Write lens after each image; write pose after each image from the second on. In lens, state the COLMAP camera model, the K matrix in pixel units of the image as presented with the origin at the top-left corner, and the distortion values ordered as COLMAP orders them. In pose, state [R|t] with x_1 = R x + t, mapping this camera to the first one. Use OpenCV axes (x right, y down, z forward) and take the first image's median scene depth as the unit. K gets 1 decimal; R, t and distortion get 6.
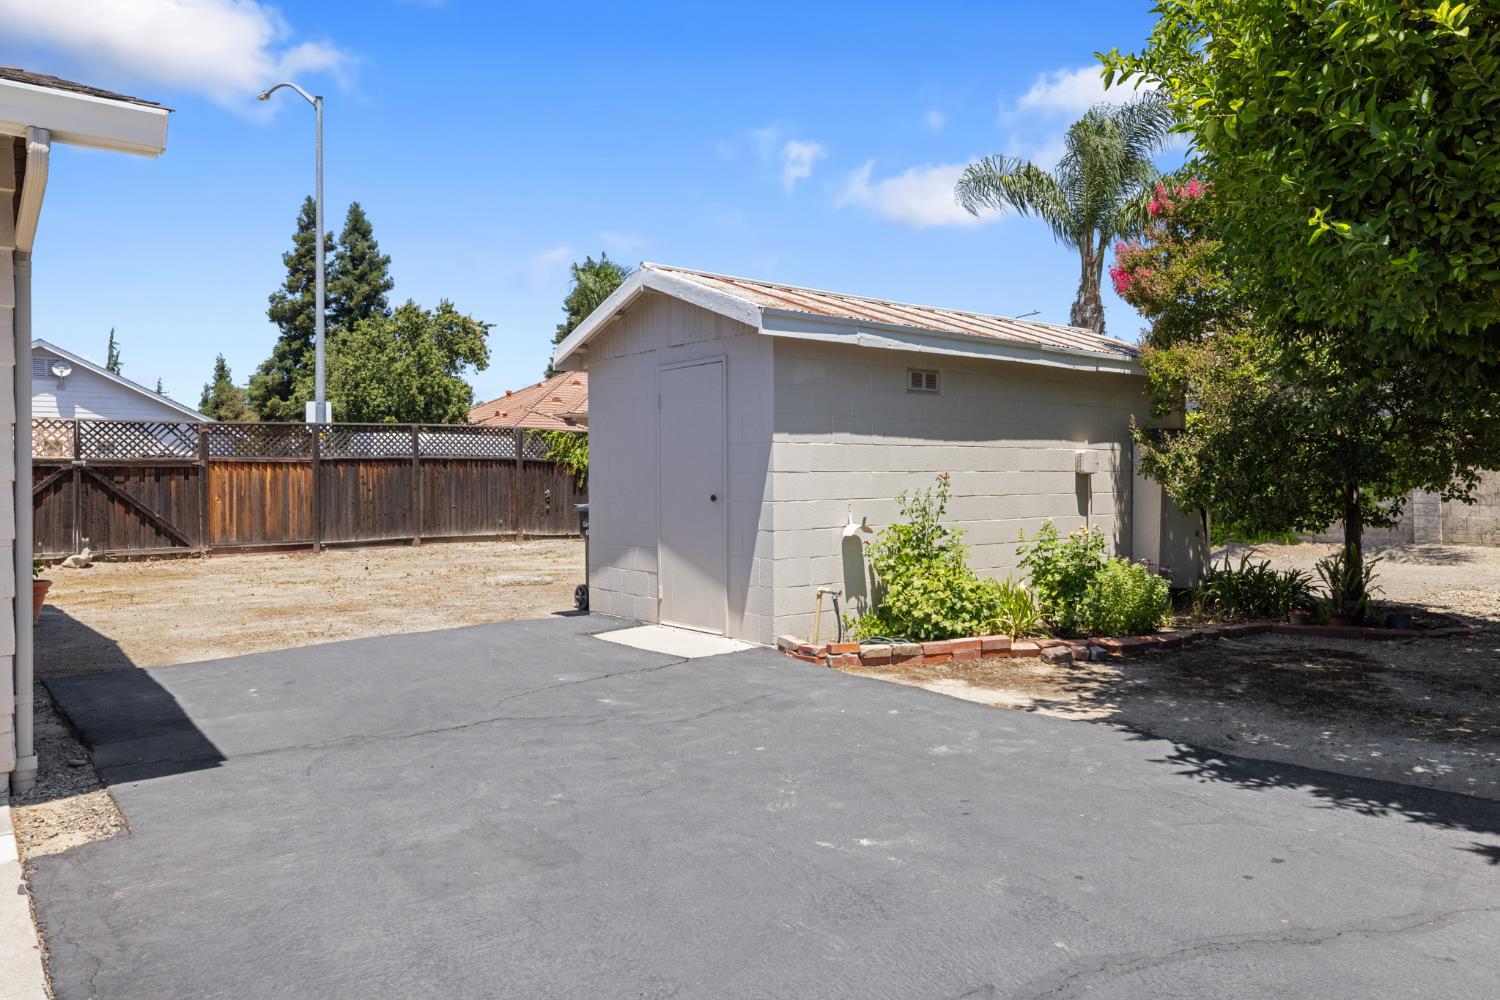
lens RADIAL K [[999.7, 0, 750.0], [0, 999.7, 500.0], [0, 0, 1]] dist [-0.032359, -0.001930]
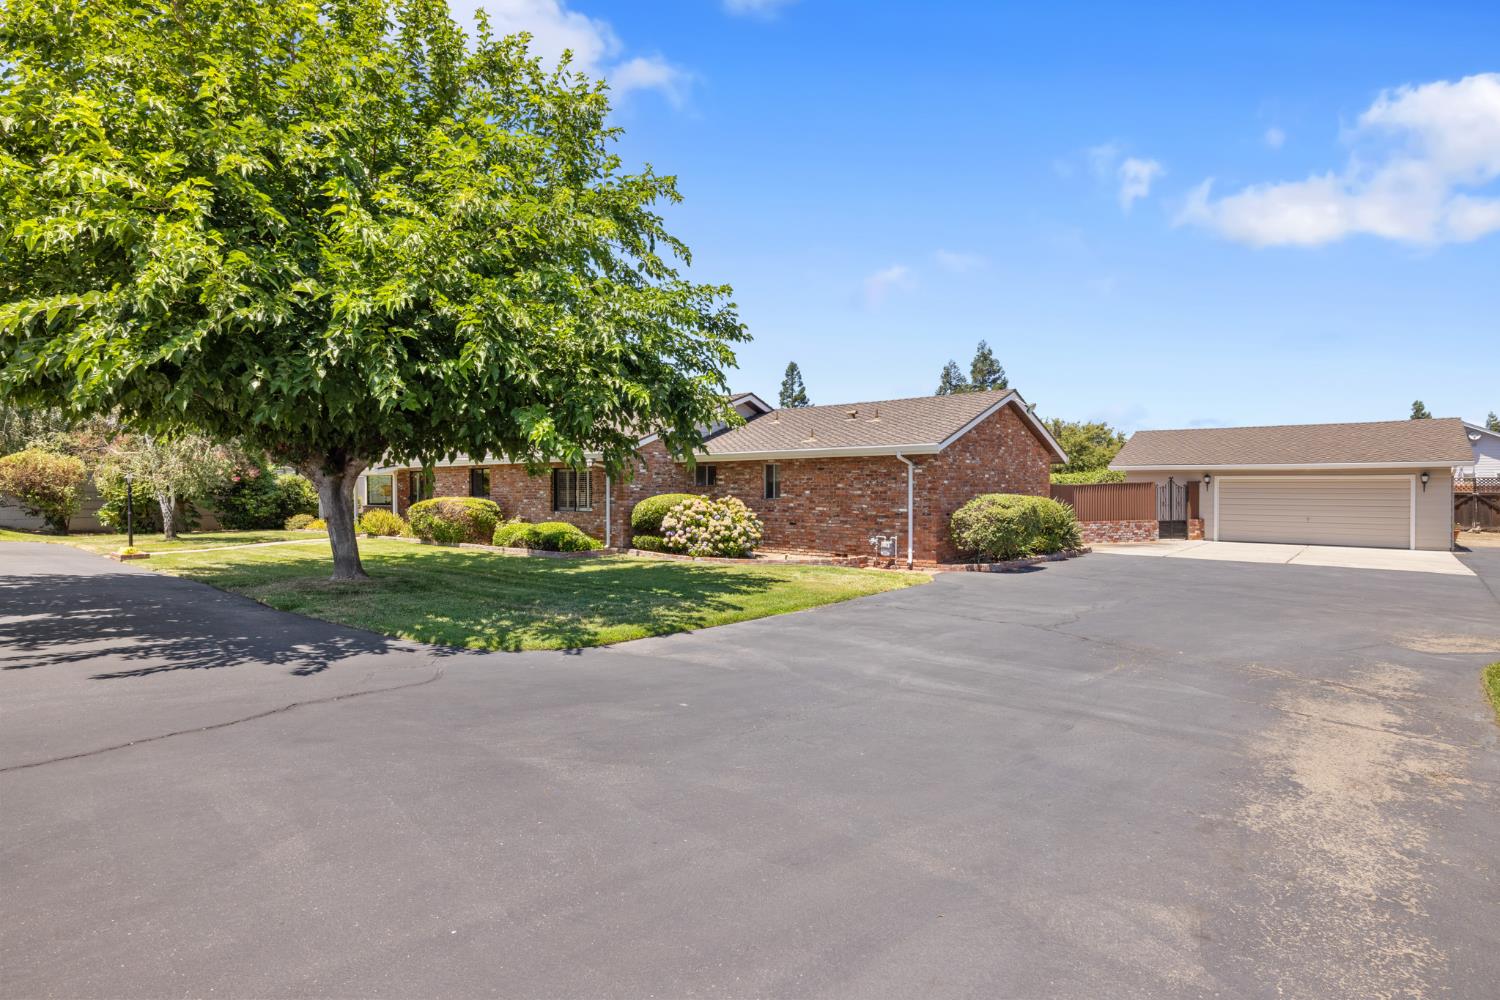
lens RADIAL K [[757.1, 0, 749.6], [0, 757.1, 491.4], [0, 0, 1]] dist [0.004123, -0.000694]
pose [[0.189211, 0.005295, -0.981922, 0.934833], [-0.018232, 0.999832, 0.001878, -0.012328], [0.981767, 0.017547, 0.189276, -1.277409]]
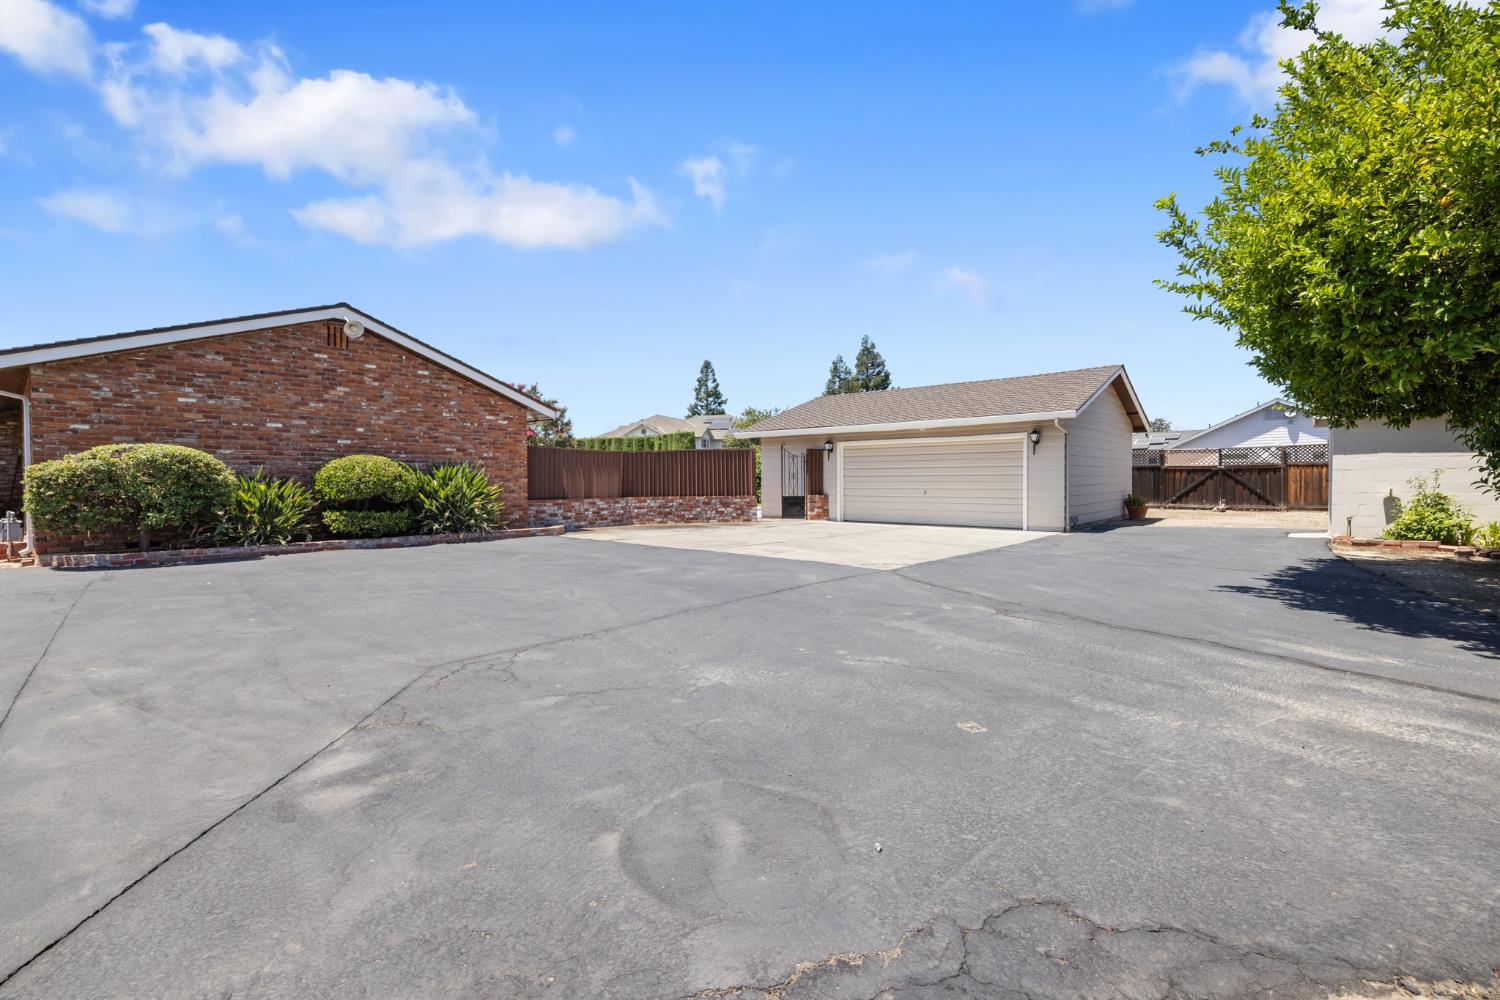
lens RADIAL K [[634.7, 0, 749.8], [0, 634.7, 492.4], [0, 0, 1]] dist [0.002023, 0.000567]
pose [[0.158538, 0.019145, -0.987167, 0.602969], [-0.013594, 0.999760, 0.017206, 0.010675], [0.987259, 0.010692, 0.158760, -0.324358]]
